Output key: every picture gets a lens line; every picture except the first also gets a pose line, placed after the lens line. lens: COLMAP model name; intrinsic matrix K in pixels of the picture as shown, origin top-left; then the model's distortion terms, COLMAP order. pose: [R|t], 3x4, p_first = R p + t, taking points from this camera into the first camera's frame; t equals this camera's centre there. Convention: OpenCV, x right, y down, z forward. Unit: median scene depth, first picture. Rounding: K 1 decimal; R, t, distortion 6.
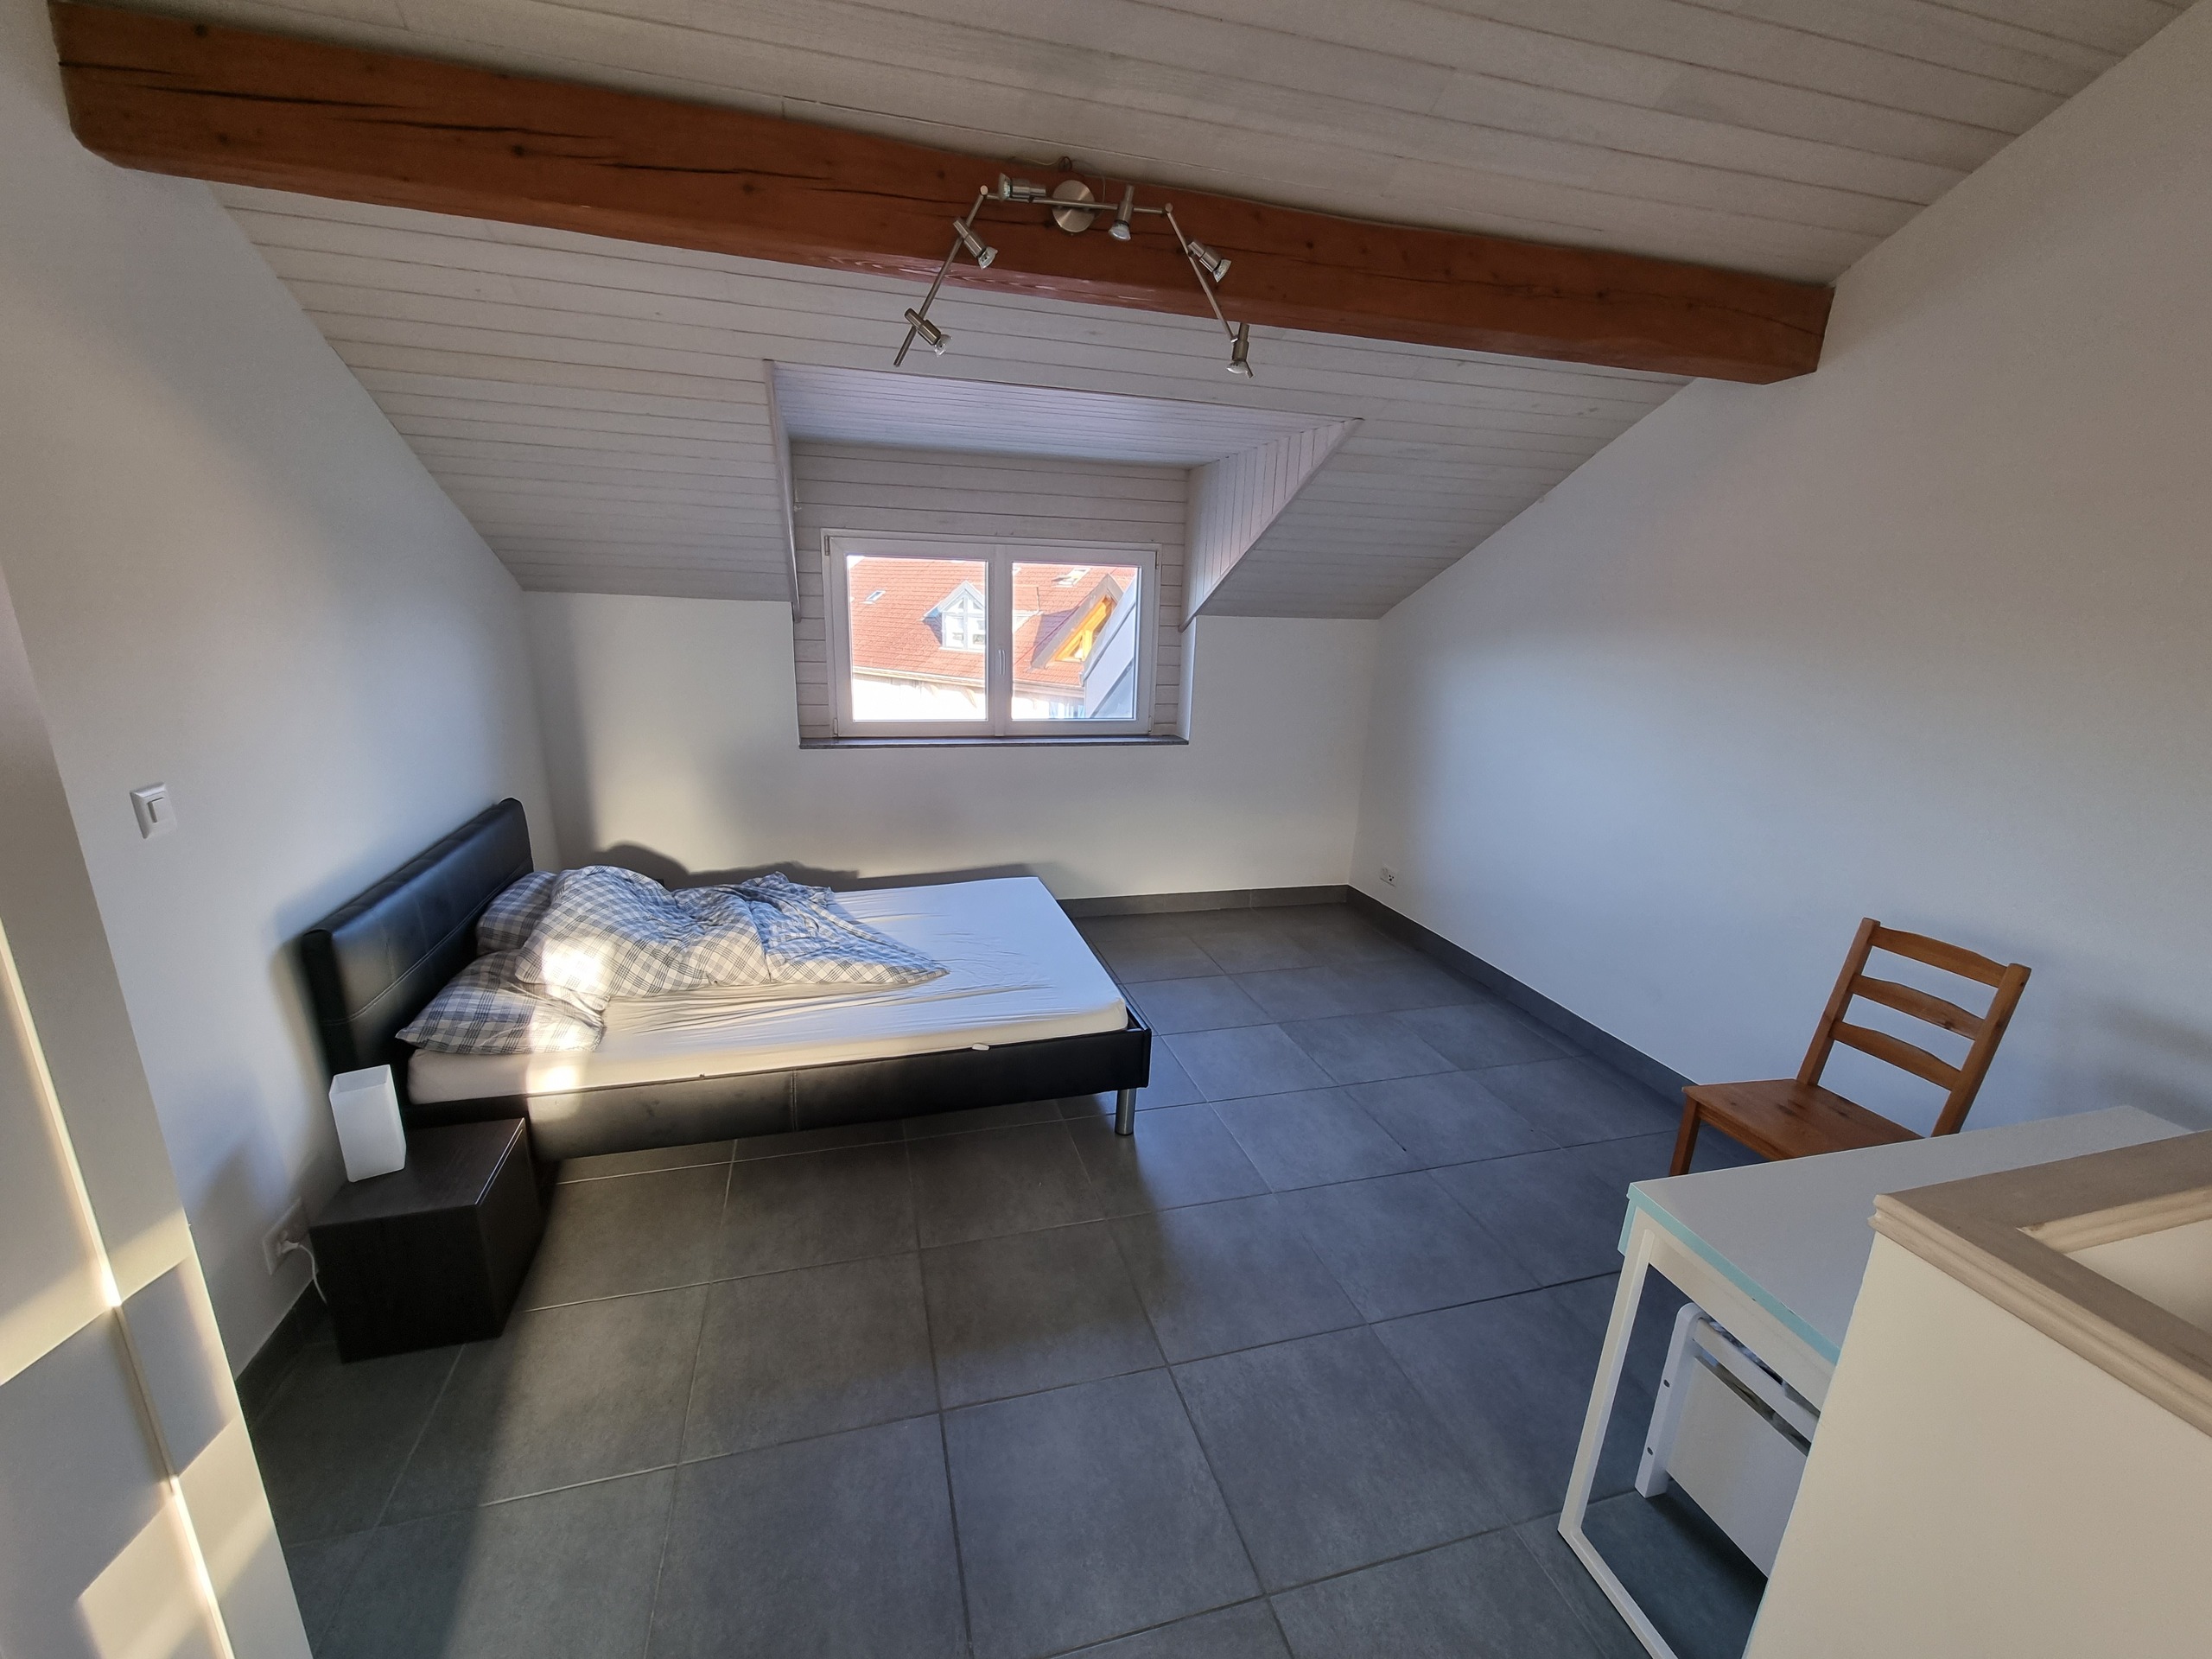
lens RADIAL K [[912.5, 0, 1099.8], [0, 912.5, 850.9], [0, 0, 1]] dist [-0.003131, 0.000207]
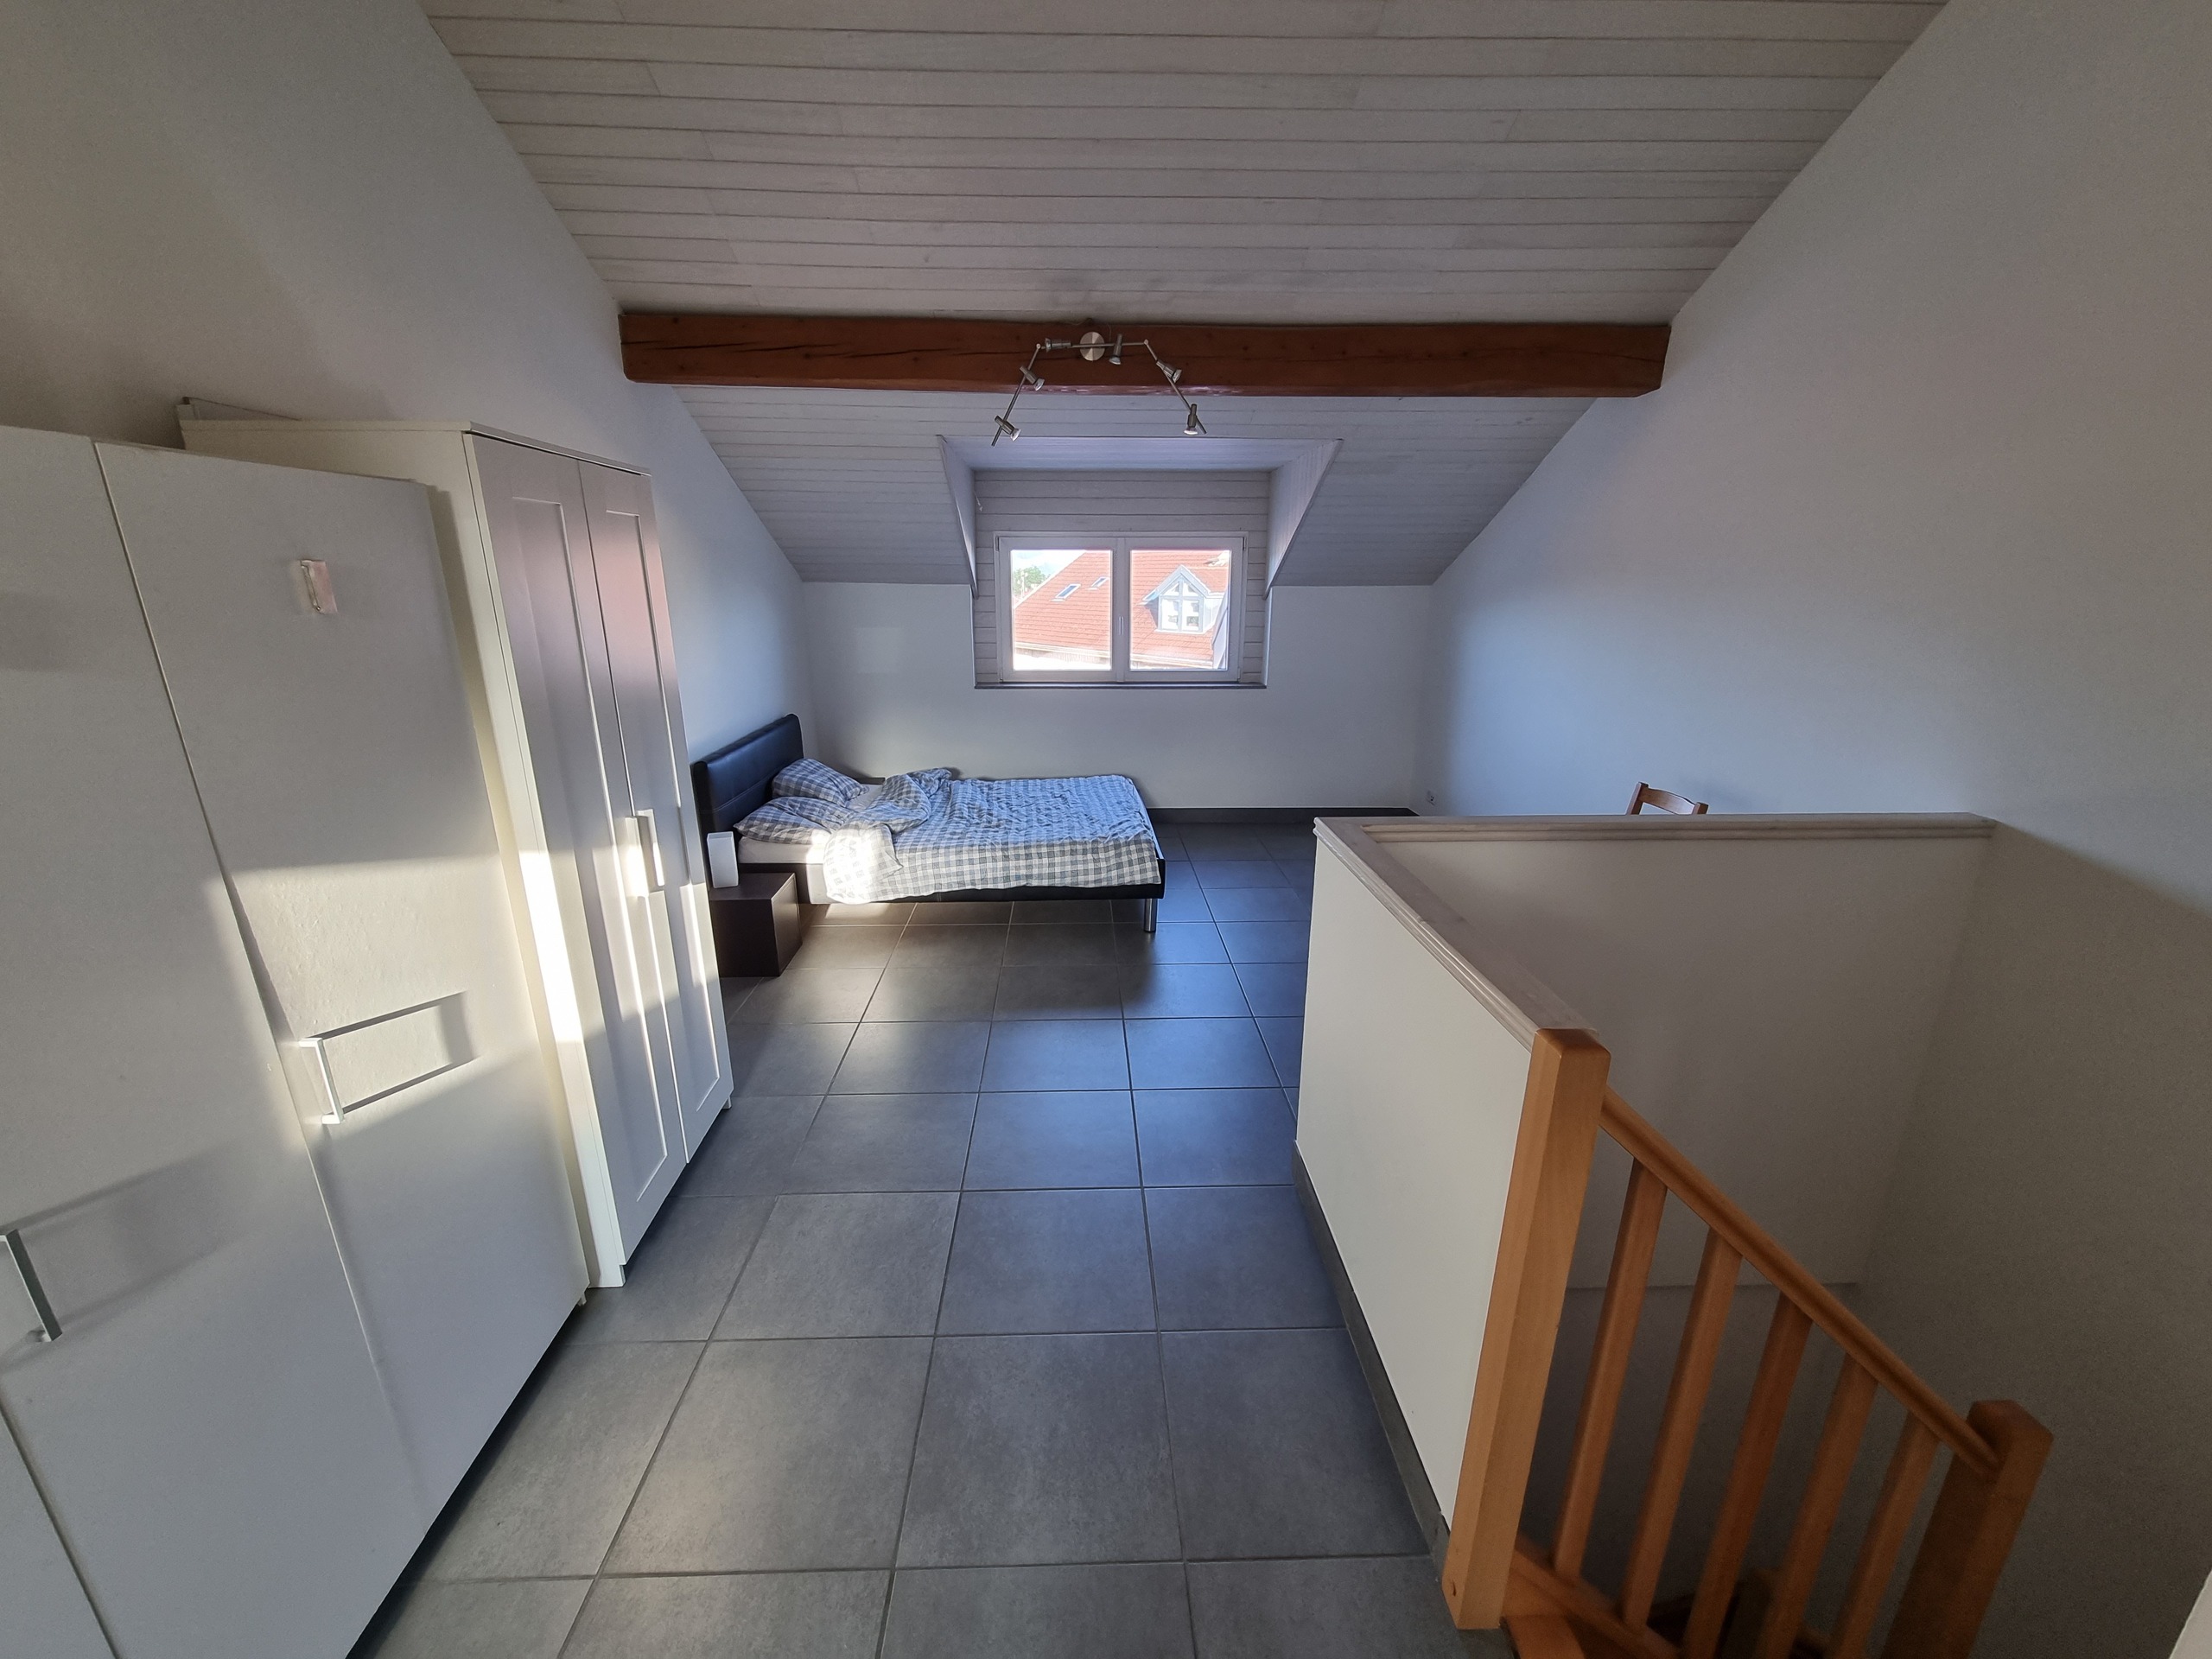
lens RADIAL K [[912.5, 0, 1099.8], [0, 912.5, 850.9], [0, 0, 1]] dist [-0.003131, 0.000207]
pose [[0.969763, 0.039672, -0.240802, 0.266775], [-0.035749, 0.999148, 0.020641, 0.130412], [0.241416, -0.011409, 0.970355, -0.417465]]
